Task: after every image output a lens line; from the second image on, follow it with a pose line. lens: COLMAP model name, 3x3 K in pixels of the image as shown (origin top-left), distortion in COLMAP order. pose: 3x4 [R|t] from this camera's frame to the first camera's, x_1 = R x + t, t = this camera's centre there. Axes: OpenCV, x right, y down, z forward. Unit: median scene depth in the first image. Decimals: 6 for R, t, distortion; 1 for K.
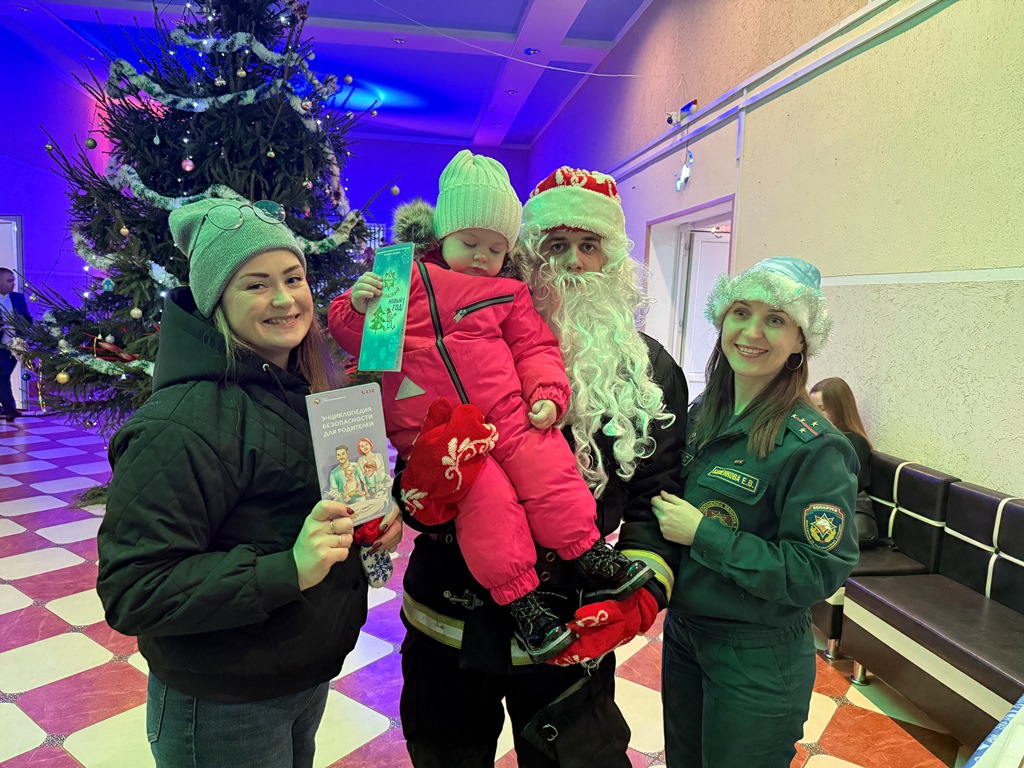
lens RADIAL K [[763.1, 0, 490.1], [0, 763.1, 399.5], [0, 0, 1]] dist [0.005594, 0.004463]
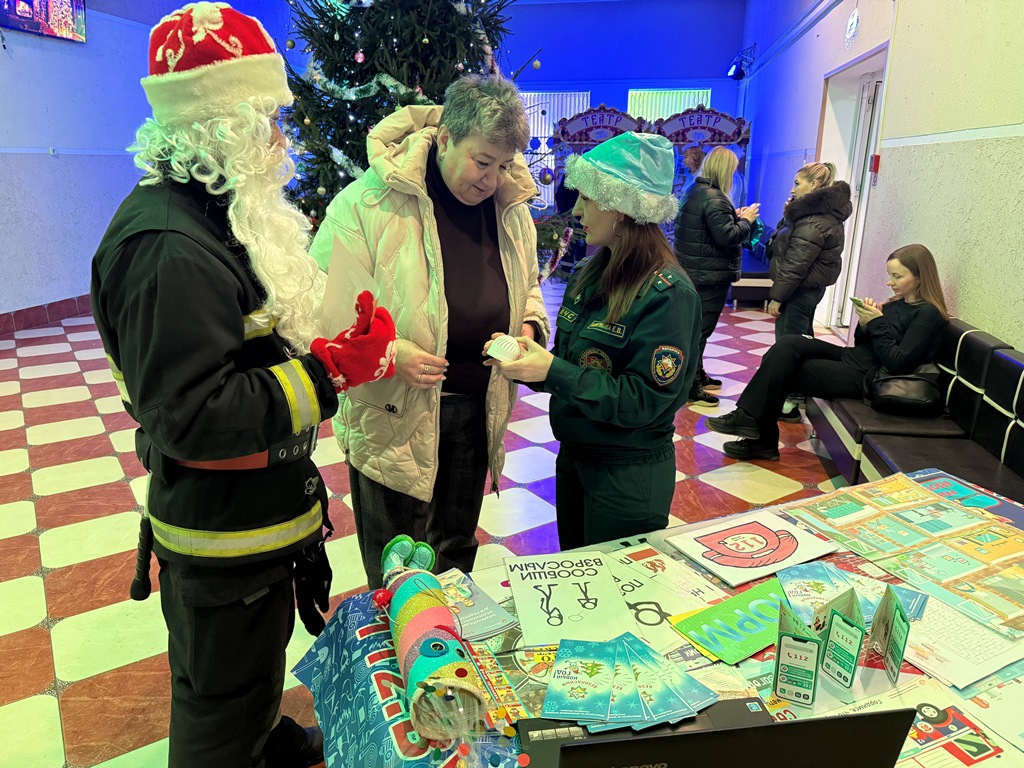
lens RADIAL K [[737.9, 0, 498.7], [0, 737.9, 404.9], [0, 0, 1]] dist [0.002824, 0.005877]
pose [[0.945586, 0.067321, -0.318331, 0.199208], [-0.008529, 0.983154, 0.182582, 0.006254], [0.325260, -0.169932, 0.930231, -0.067062]]
